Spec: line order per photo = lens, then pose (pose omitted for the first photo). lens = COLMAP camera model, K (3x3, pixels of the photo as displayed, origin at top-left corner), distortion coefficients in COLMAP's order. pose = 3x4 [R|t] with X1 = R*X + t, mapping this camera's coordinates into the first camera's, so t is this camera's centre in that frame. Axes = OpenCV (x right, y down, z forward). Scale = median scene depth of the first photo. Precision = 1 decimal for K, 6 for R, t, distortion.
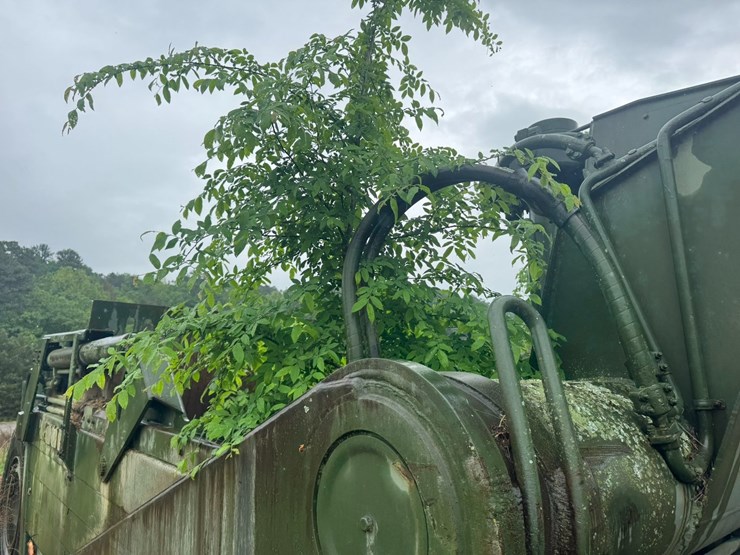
lens RADIAL K [[539.4, 0, 367.5], [0, 539.4, 273.8], [0, 0, 1]] dist [0.025626, -0.044087]
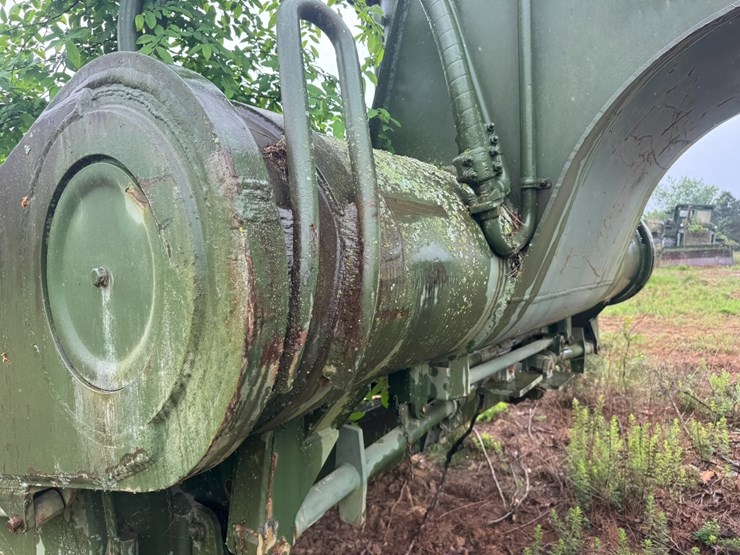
lens RADIAL K [[538.7, 0, 370.0], [0, 538.7, 277.5], [0, 0, 1]] dist [0.149185, -0.217675]
pose [[0.970765, -0.019706, 0.239221, 0.139869], [-0.041595, 0.967735, 0.248512, 0.201913], [-0.236399, -0.251197, 0.938624, 0.153612]]
